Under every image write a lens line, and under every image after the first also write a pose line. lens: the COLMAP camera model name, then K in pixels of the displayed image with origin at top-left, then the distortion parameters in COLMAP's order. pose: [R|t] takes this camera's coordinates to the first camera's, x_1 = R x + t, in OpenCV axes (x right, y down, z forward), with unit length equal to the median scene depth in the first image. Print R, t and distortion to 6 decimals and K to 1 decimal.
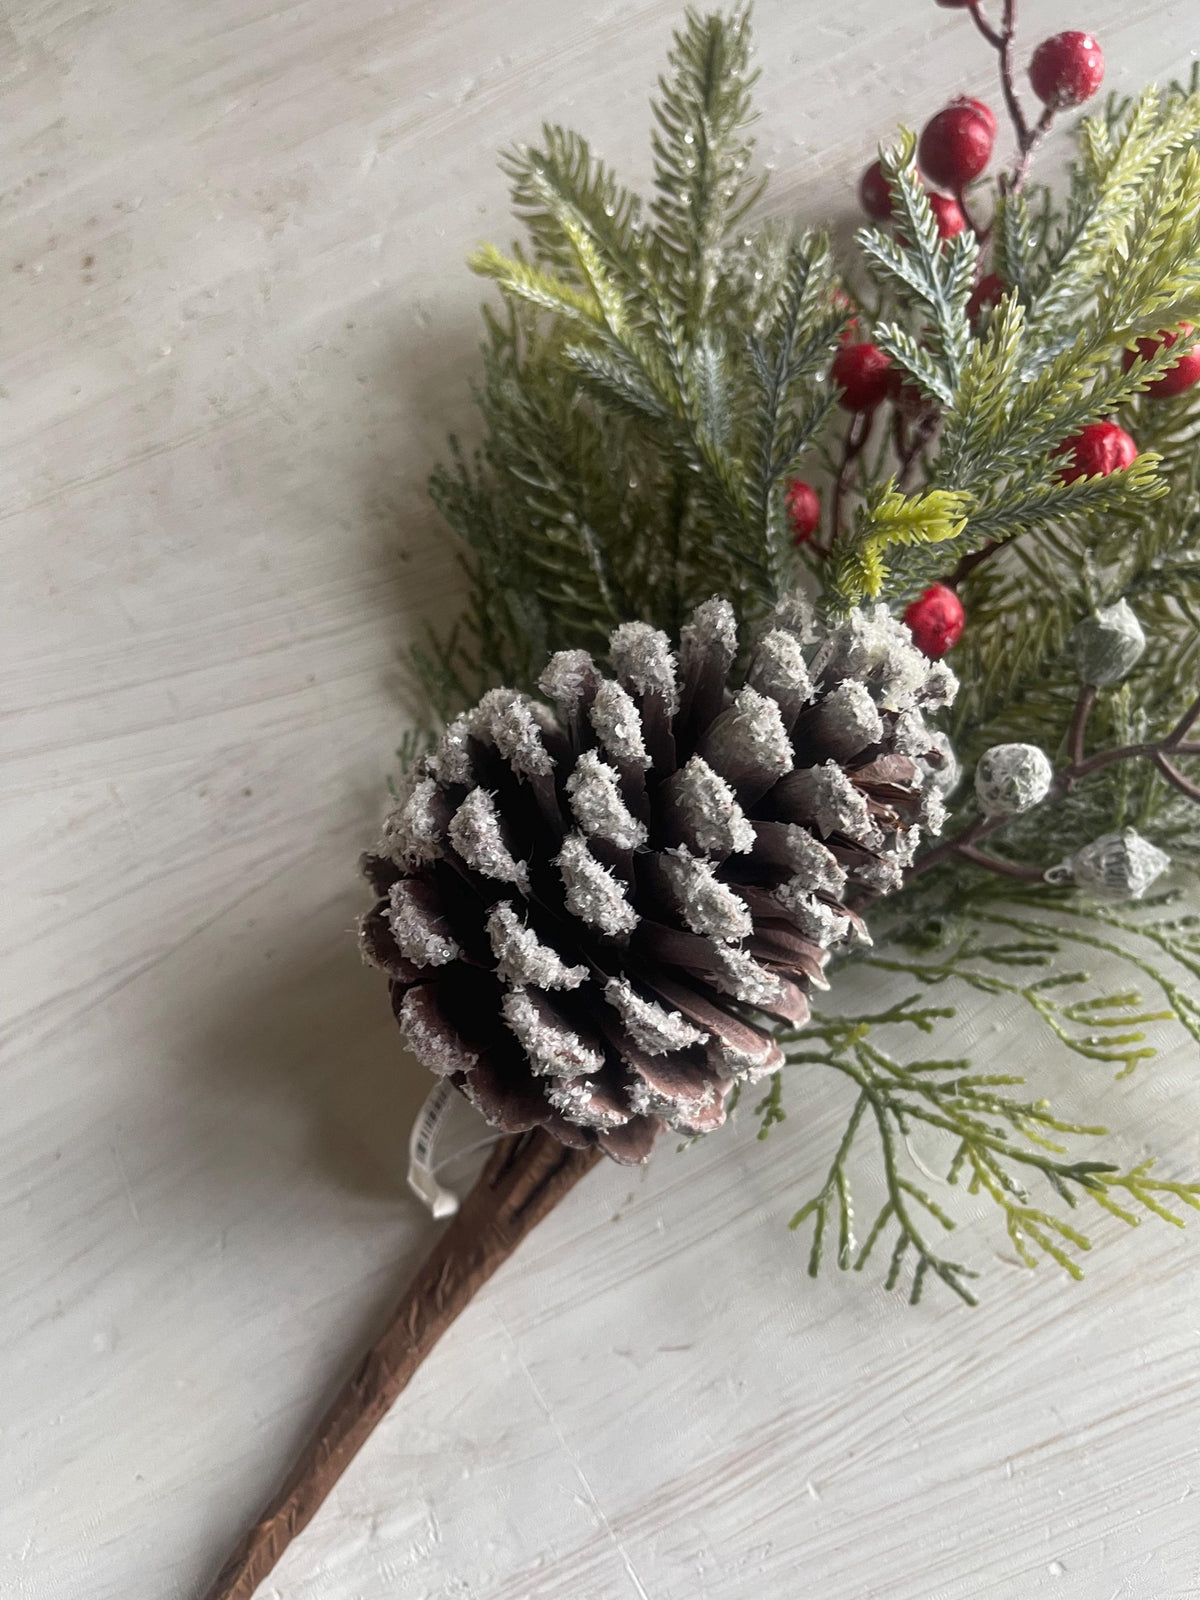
lens RADIAL K [[1275.7, 0, 587.9], [0, 1275.7, 802.2], [0, 0, 1]] dist [0.024698, -0.067306]
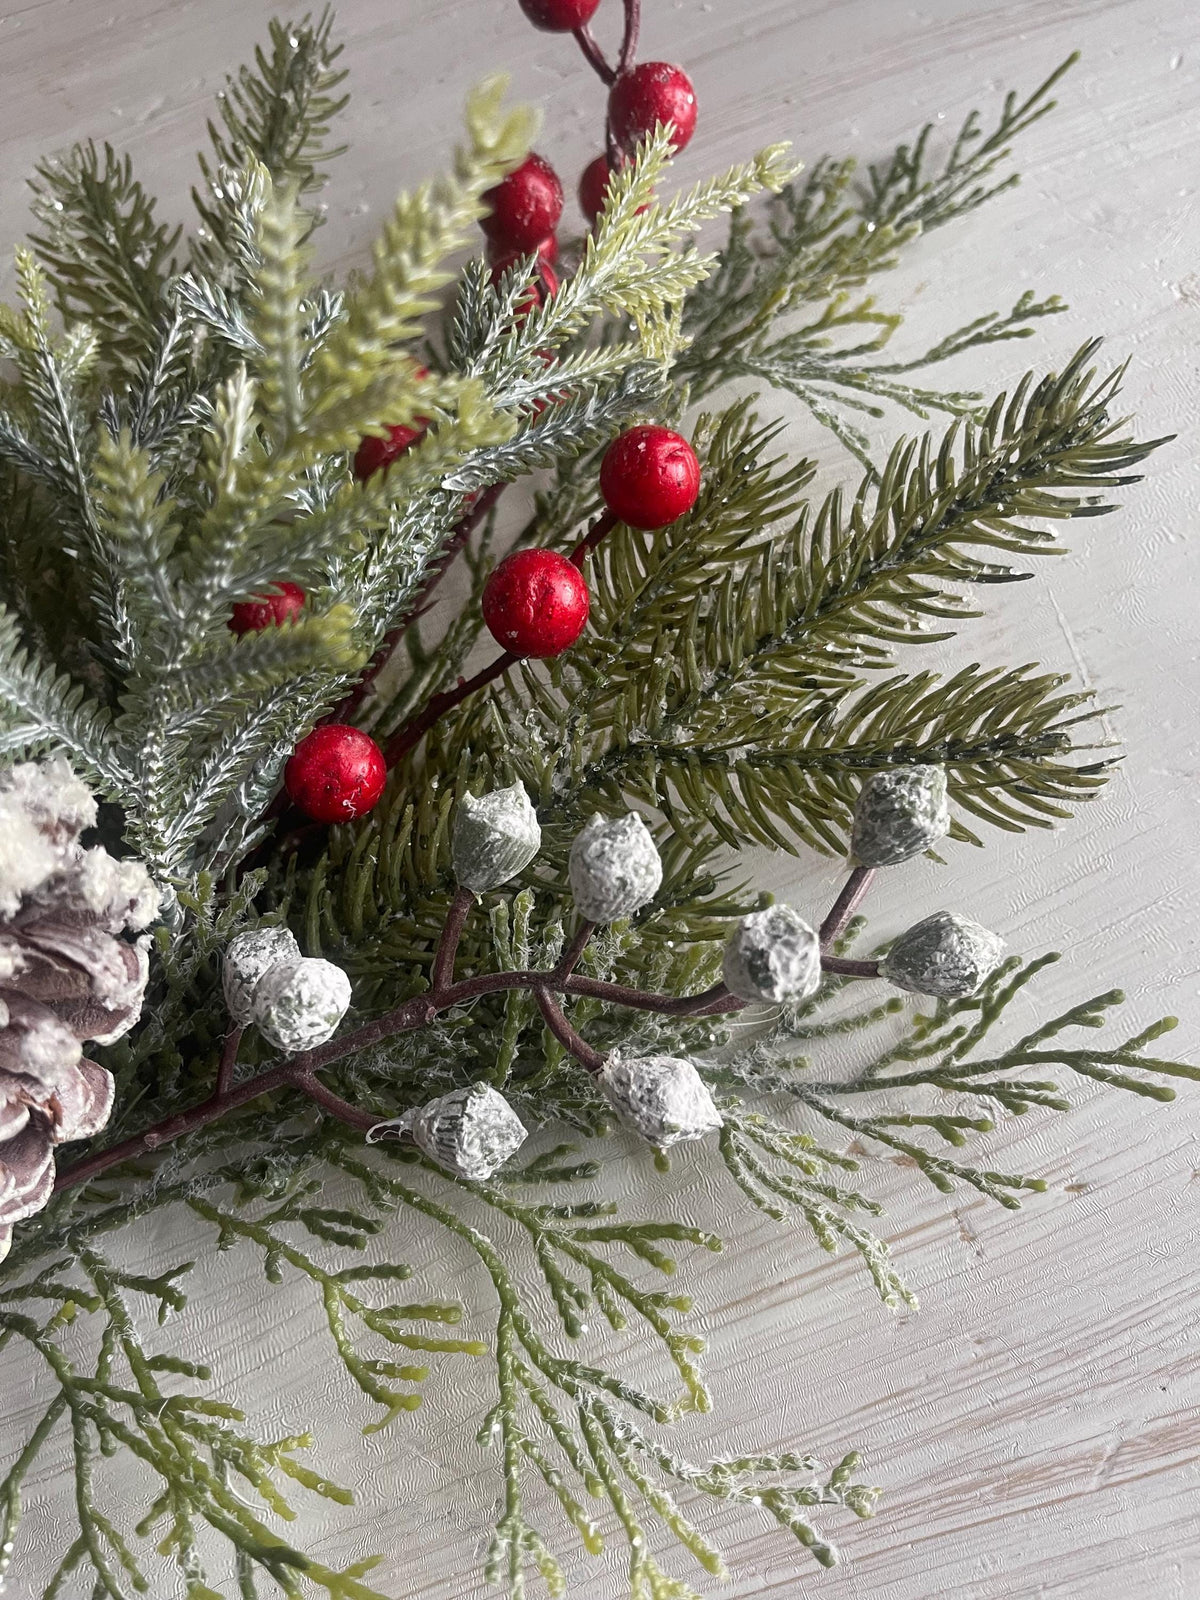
lens RADIAL K [[1275.7, 0, 587.9], [0, 1275.7, 802.2], [0, 0, 1]] dist [0.024698, -0.067306]
pose [[0.990547, 0.118335, -0.069375, 0.535993], [-0.121143, 0.991917, -0.037755, -0.128254], [0.064347, 0.045803, 0.996876, 0.251268]]
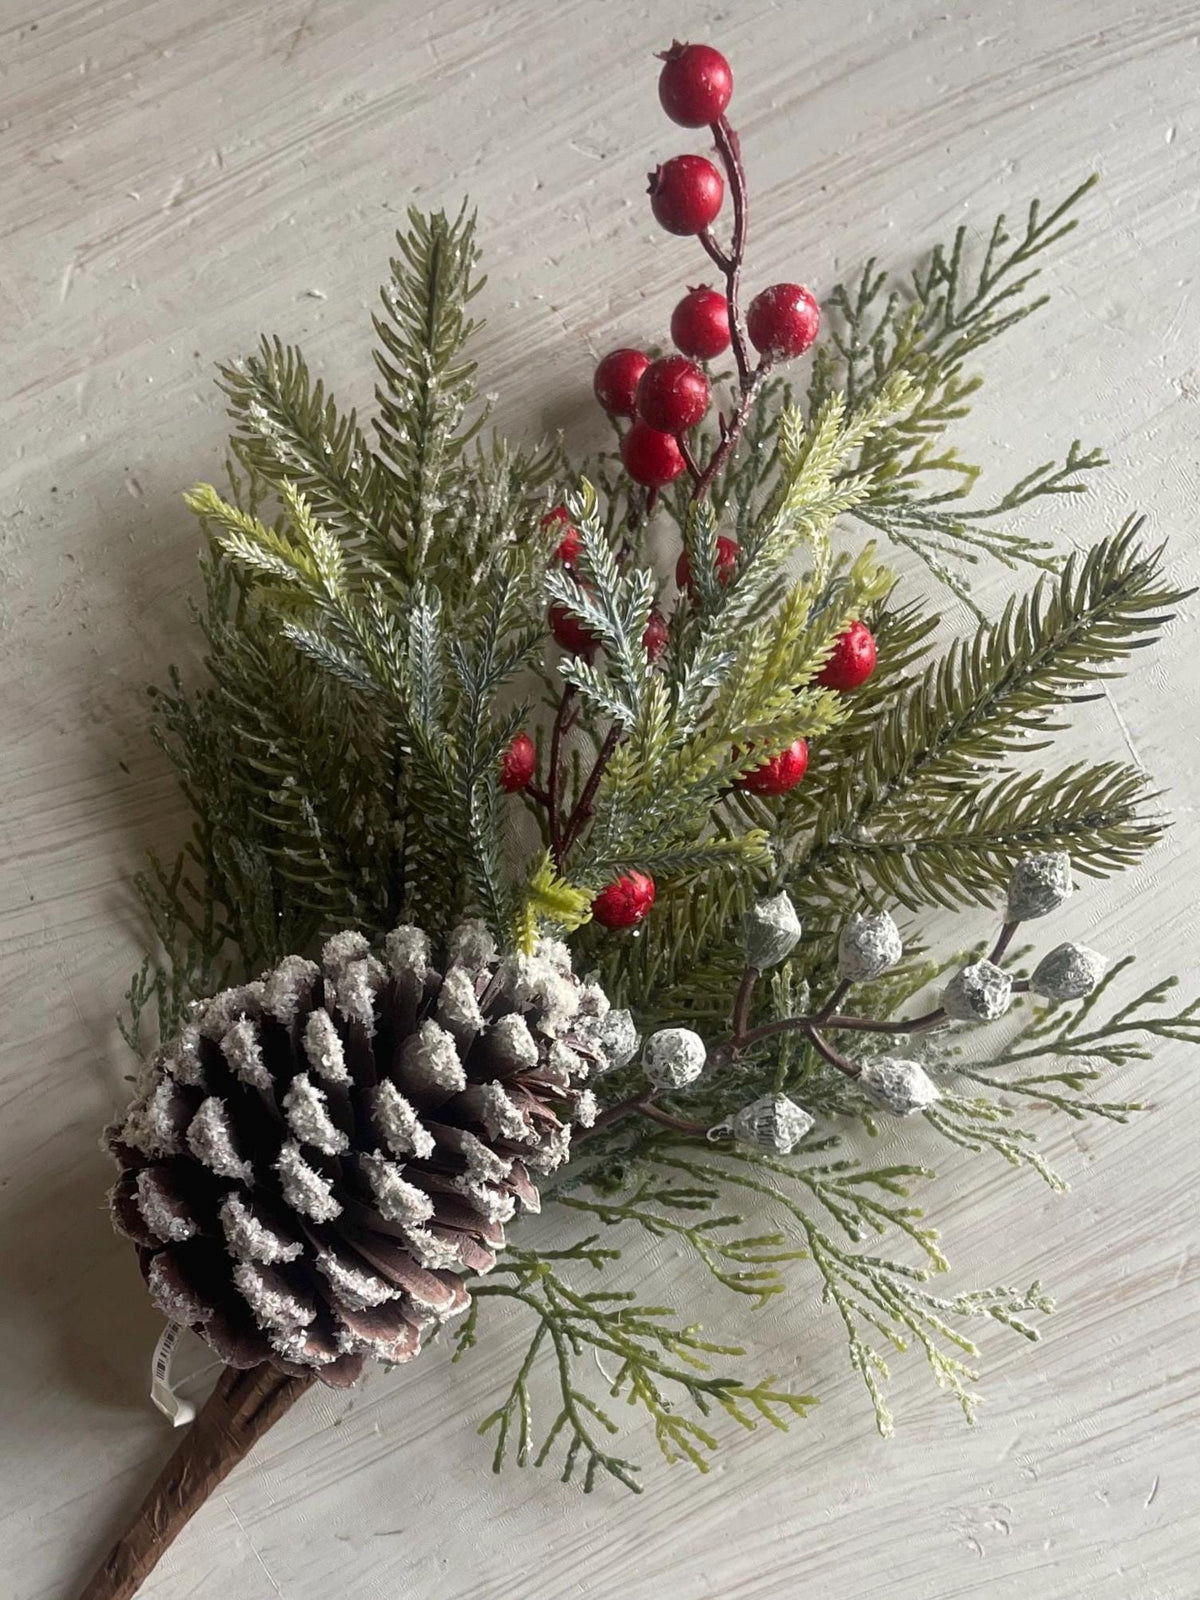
lens RADIAL K [[1892.2, 0, 491.4], [0, 1892.2, 1067.7], [0, 0, 1]] dist [0.050420, -0.064340]
pose [[0.997451, -0.004233, 0.071230, 0.044751], [-0.007207, 0.987158, 0.159586, -0.281296], [-0.070991, -0.159693, 0.984611, -0.674370]]
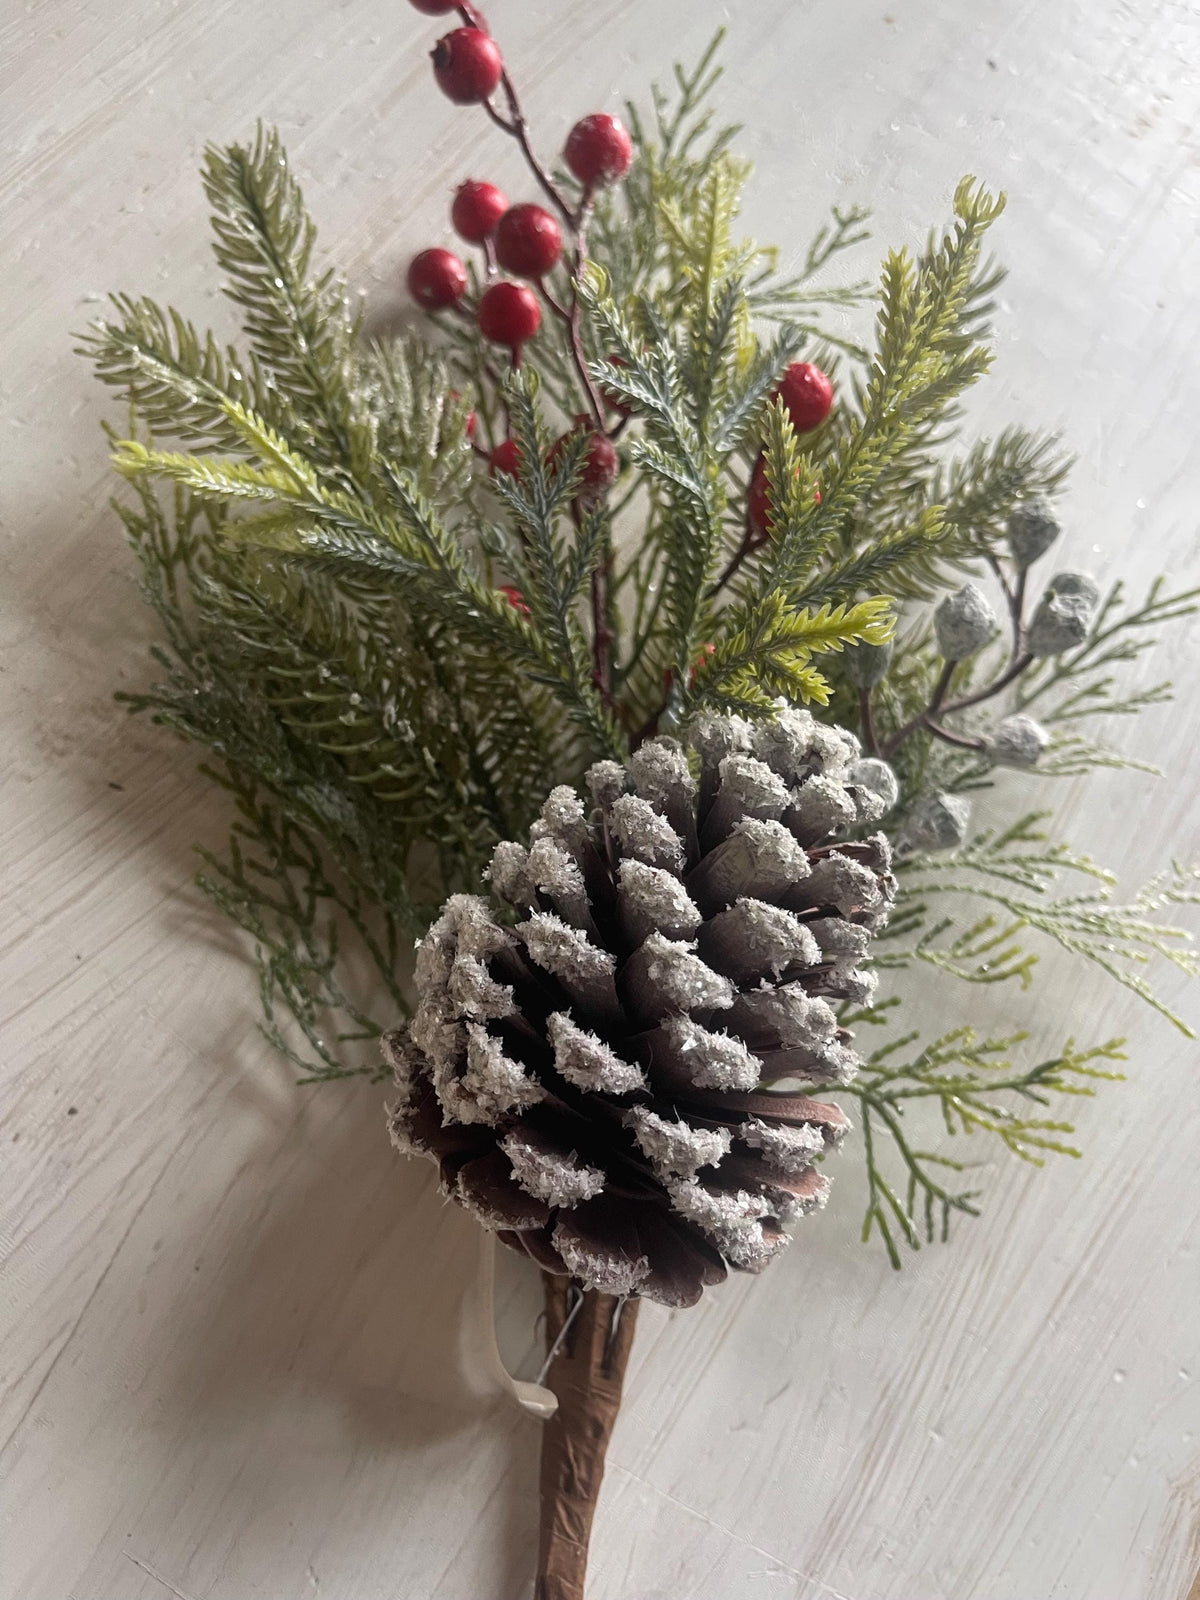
lens RADIAL K [[1275.7, 0, 587.9], [0, 1275.7, 802.2], [0, 0, 1]] dist [0.024698, -0.067306]
pose [[0.822595, -0.375221, 0.427254, -0.363767], [0.366733, 0.924306, 0.105666, -0.220332], [-0.434562, 0.069768, 0.897936, 0.081104]]
